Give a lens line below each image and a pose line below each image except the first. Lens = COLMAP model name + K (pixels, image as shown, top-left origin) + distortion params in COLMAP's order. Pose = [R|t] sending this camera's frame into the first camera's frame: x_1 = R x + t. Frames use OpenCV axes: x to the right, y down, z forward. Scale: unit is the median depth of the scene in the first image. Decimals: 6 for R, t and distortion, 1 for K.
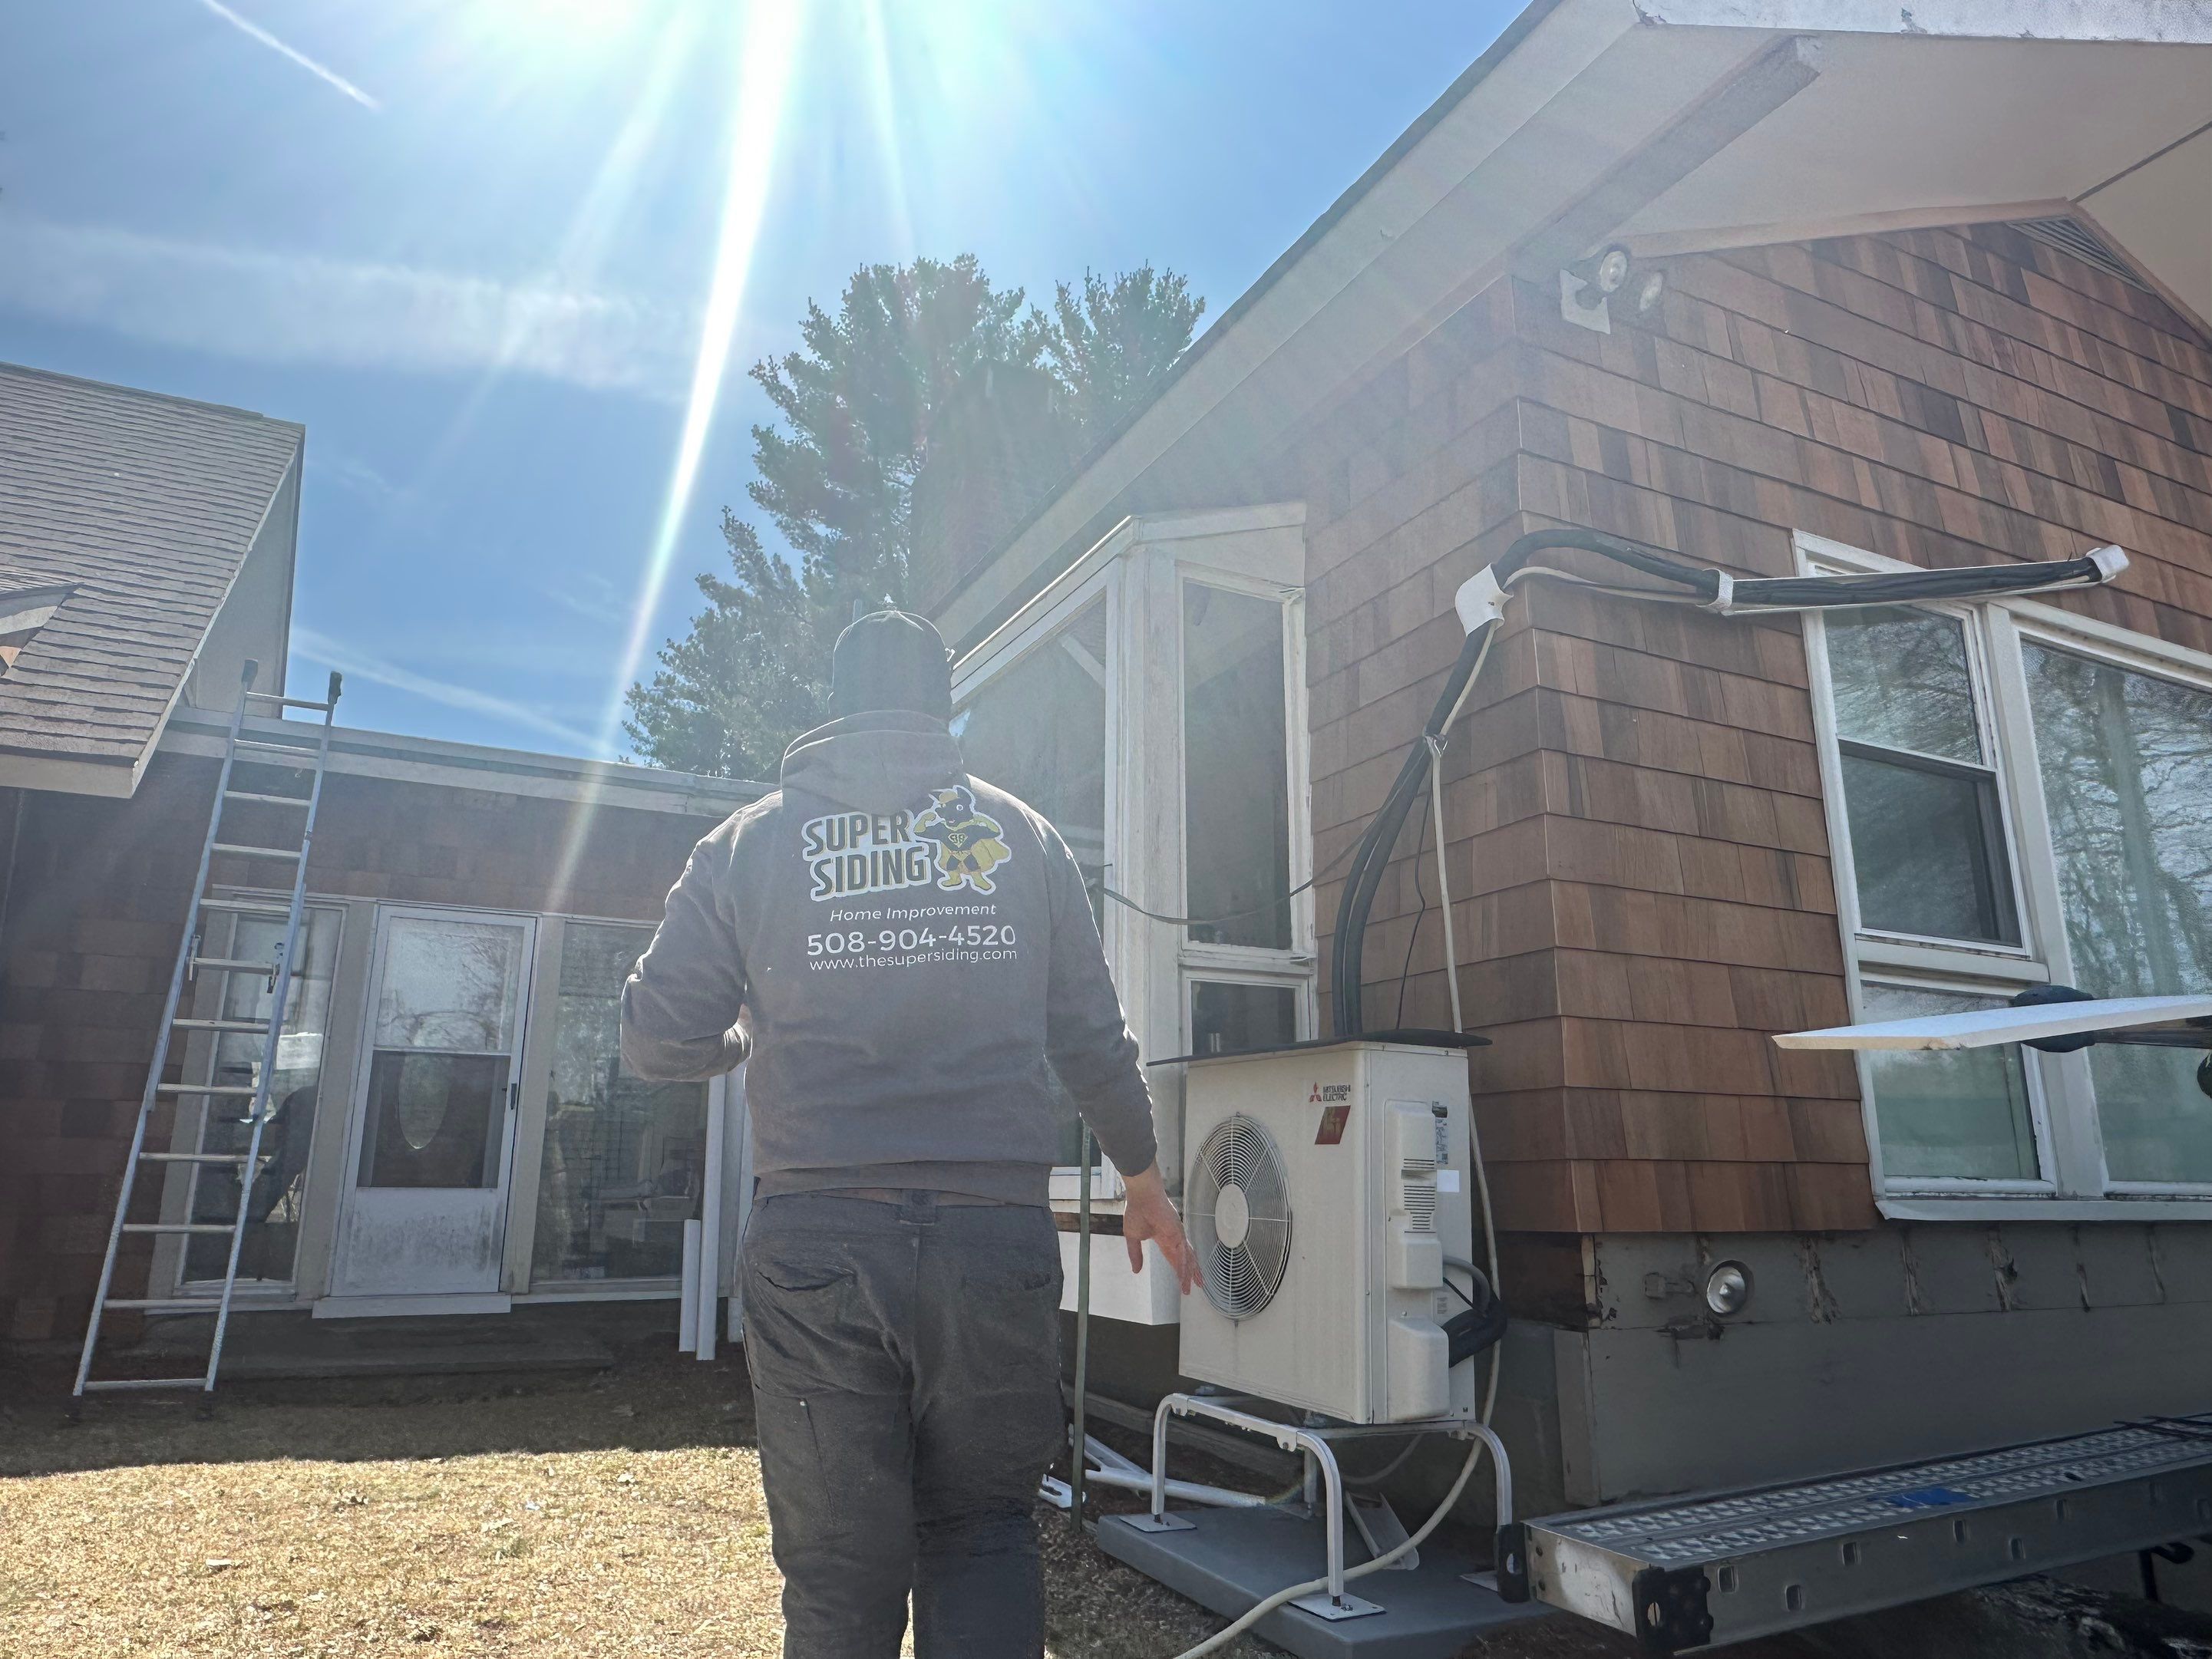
lens RADIAL K [[1442.7, 0, 1097.6], [0, 1442.7, 836.1], [0, 0, 1]] dist [-0.007635, 0.005378]
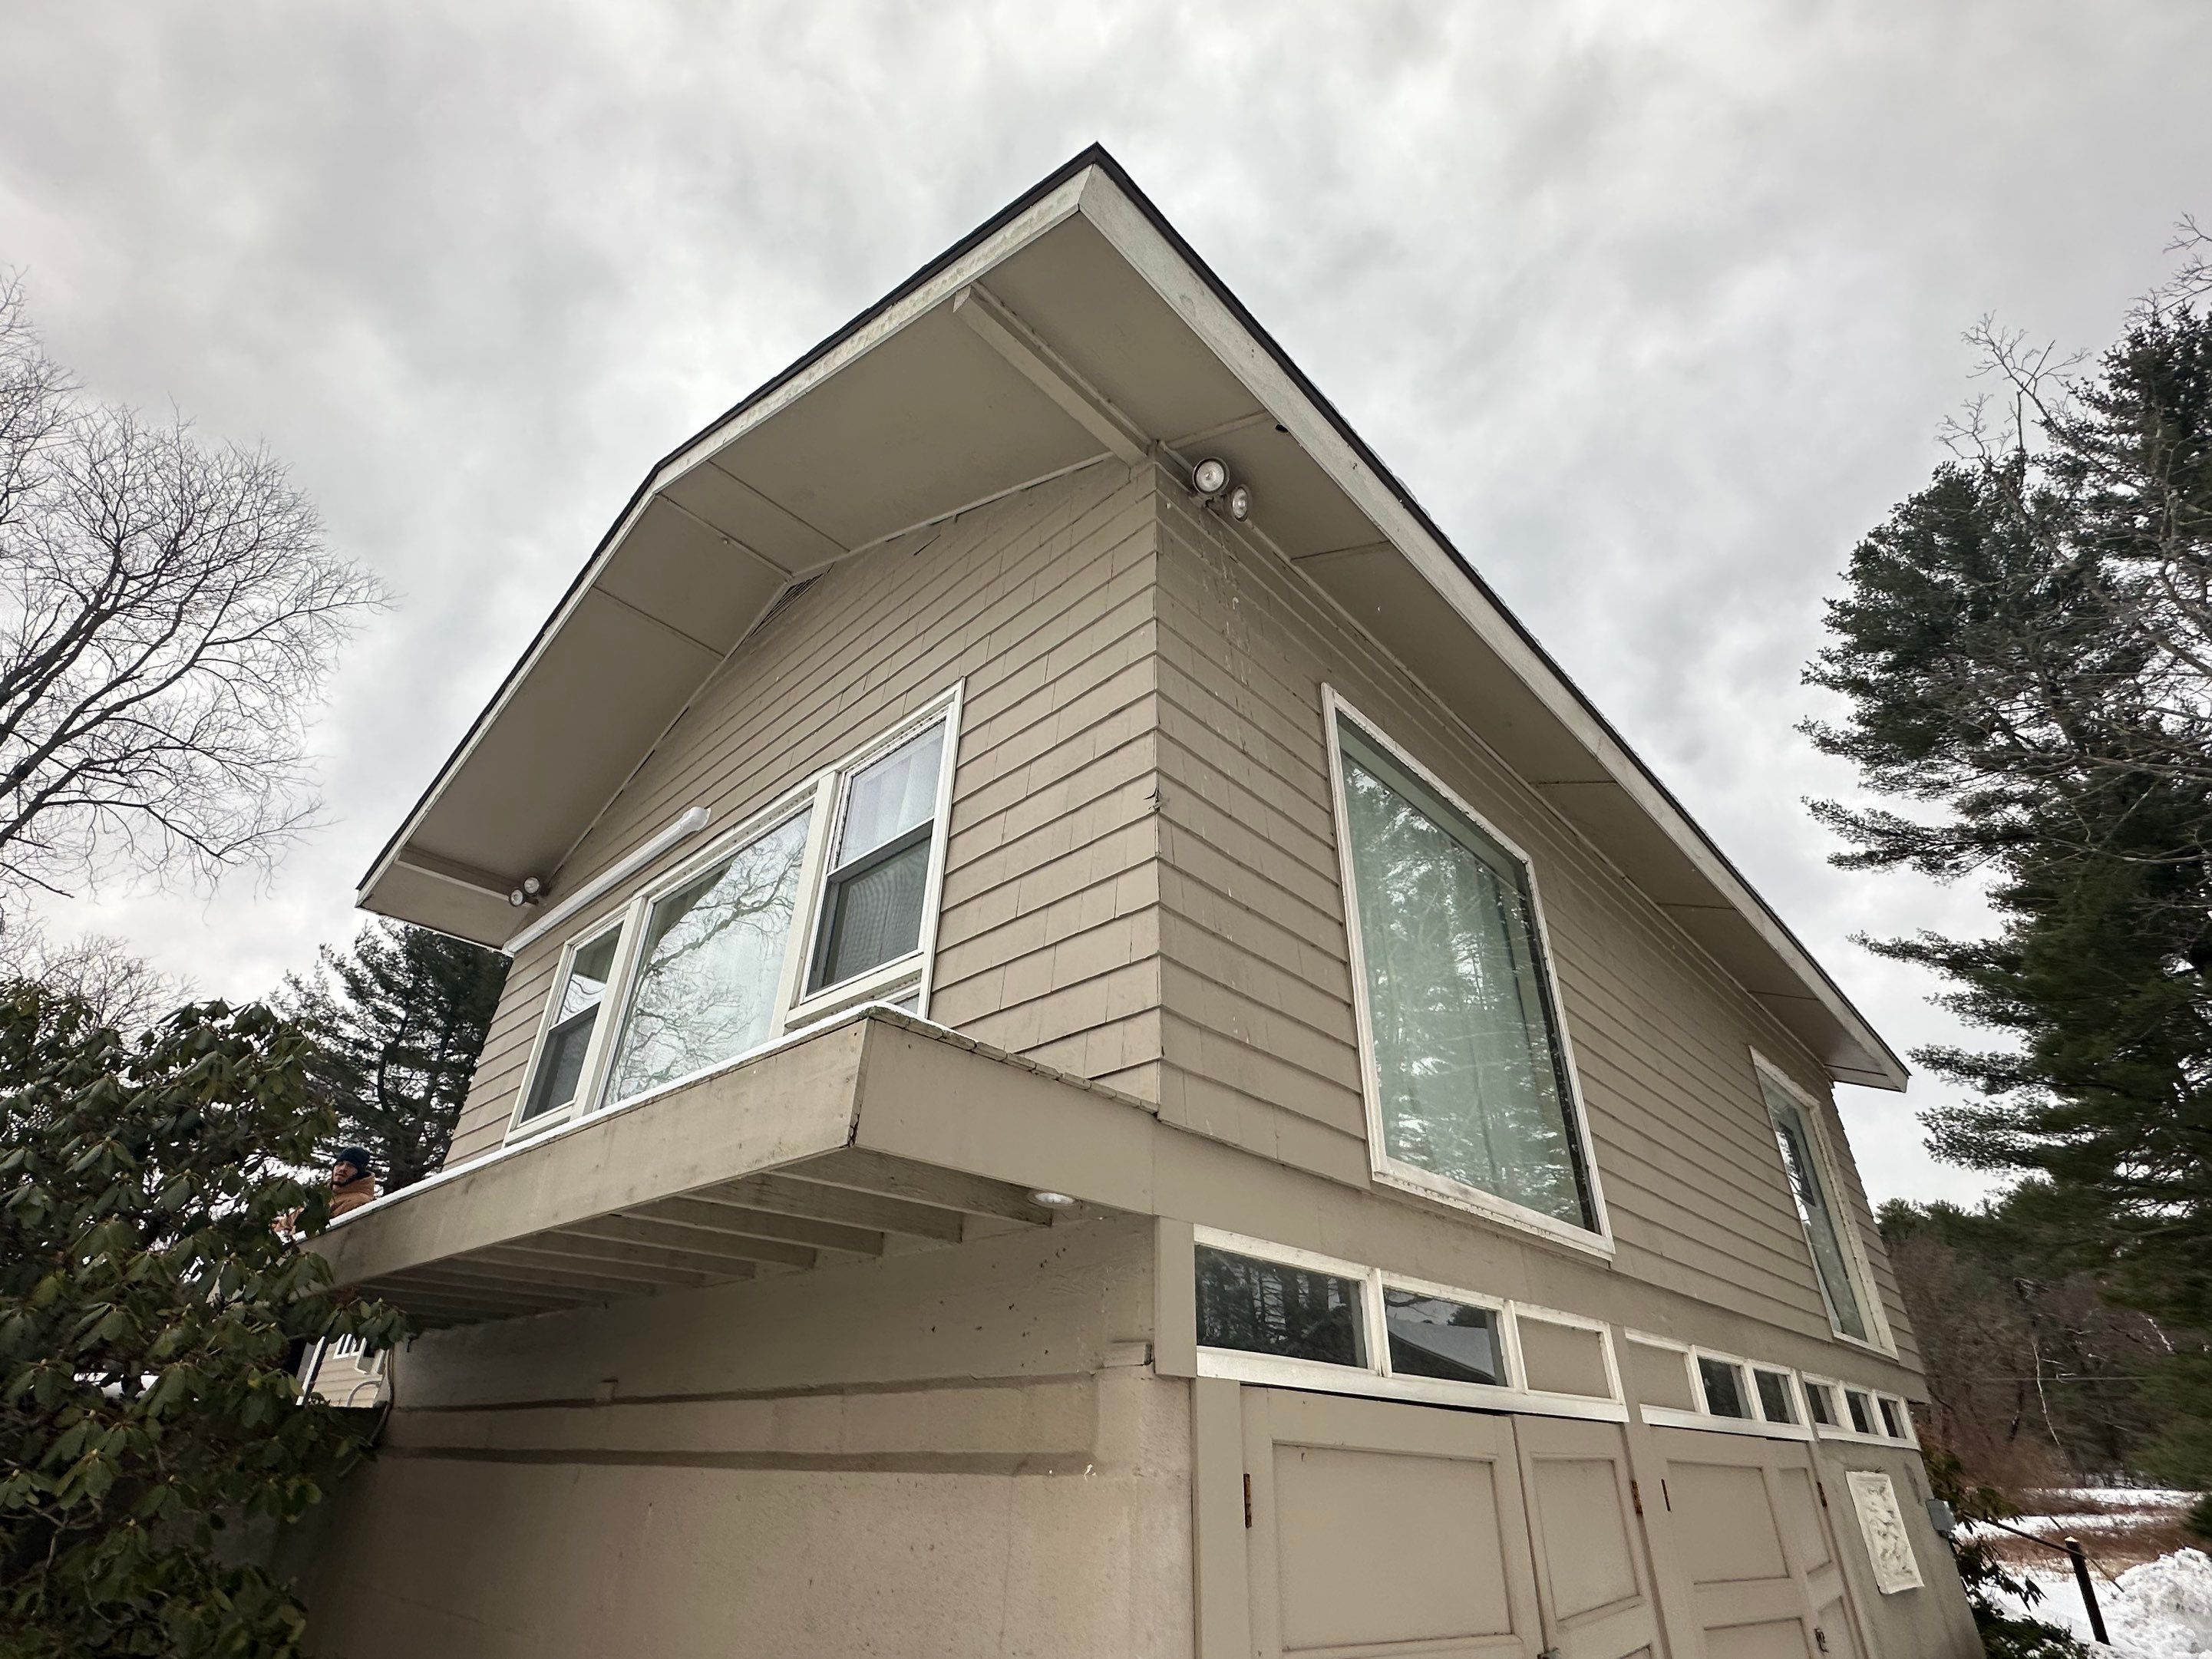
lens RADIAL K [[1066.3, 0, 1104.0], [0, 1066.3, 833.9], [0, 0, 1]] dist [-0.000670, 0.000222]
pose [[0.341858, -0.478713, -0.808683, 1.855981], [0.207327, 0.877744, -0.431950, 0.435756], [0.916596, -0.019996, 0.399314, 0.978150]]
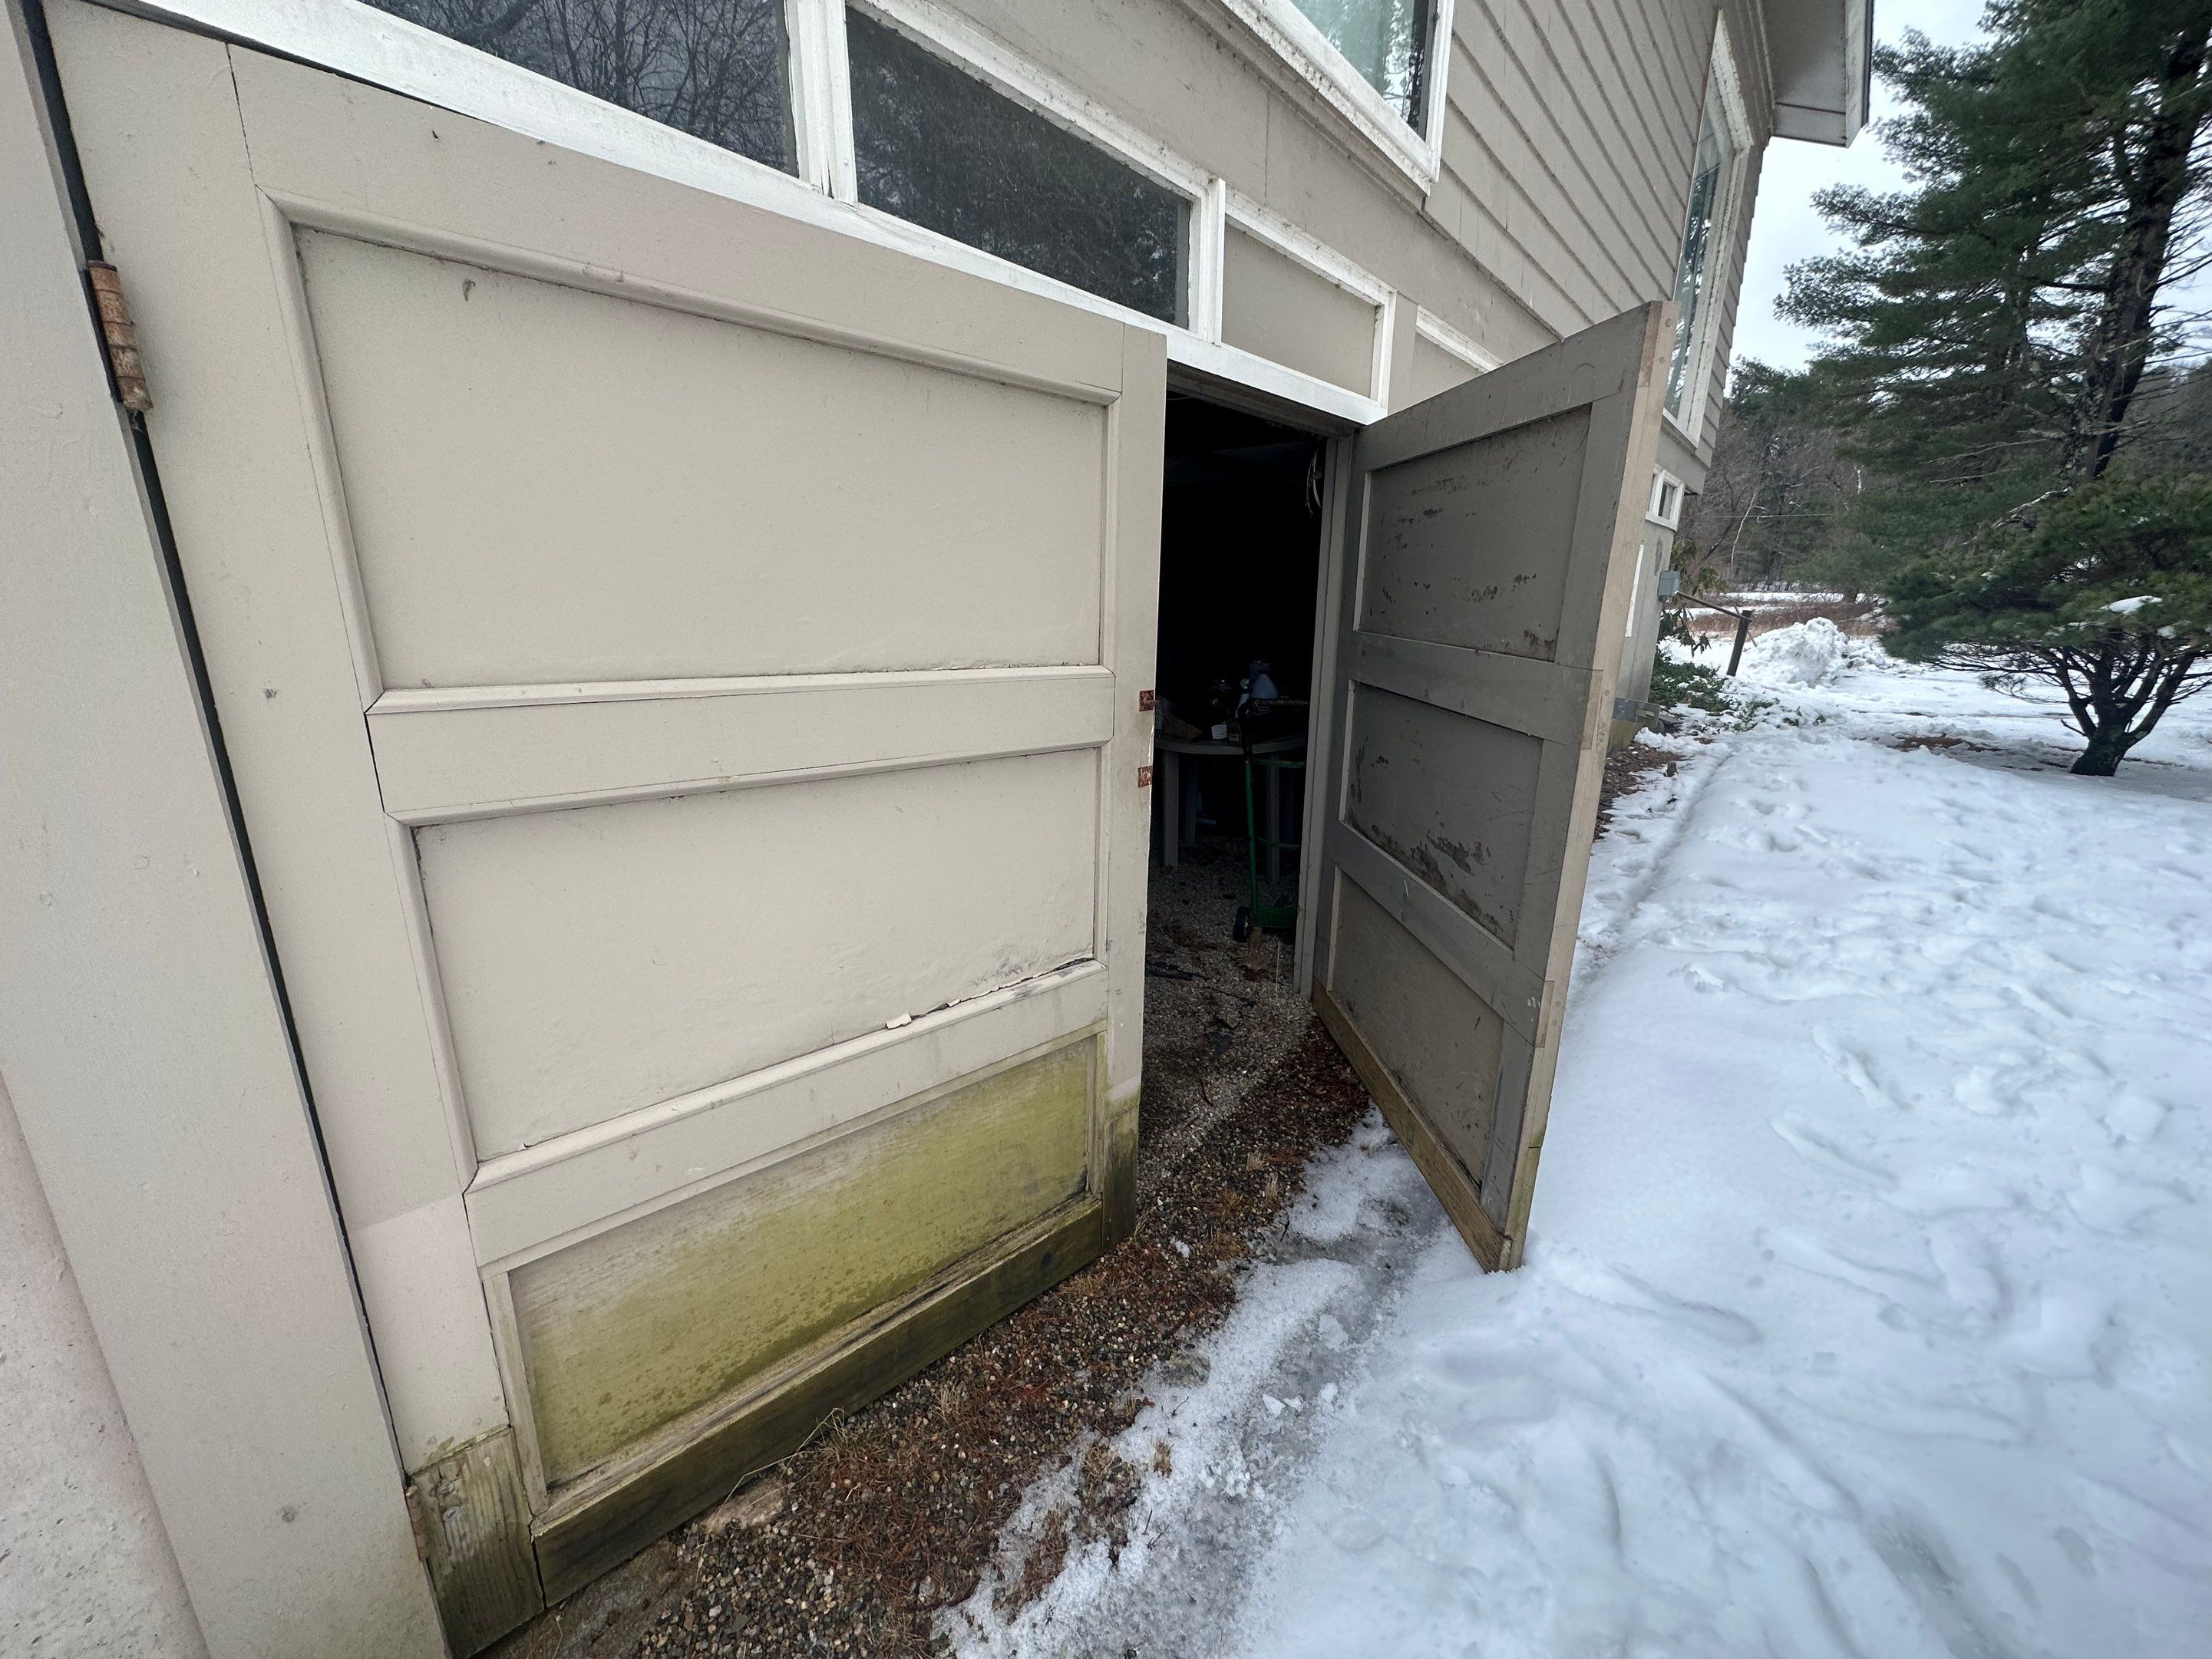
lens RADIAL K [[879.9, 0, 1103.2], [0, 879.9, 826.2], [0, 0, 1]] dist [-0.000800, -0.000077]
pose [[0.399839, 0.233192, -0.886426, 1.522922], [0.215824, 0.915951, 0.338310, 0.571310], [0.890814, -0.326581, 0.315904, 1.315424]]
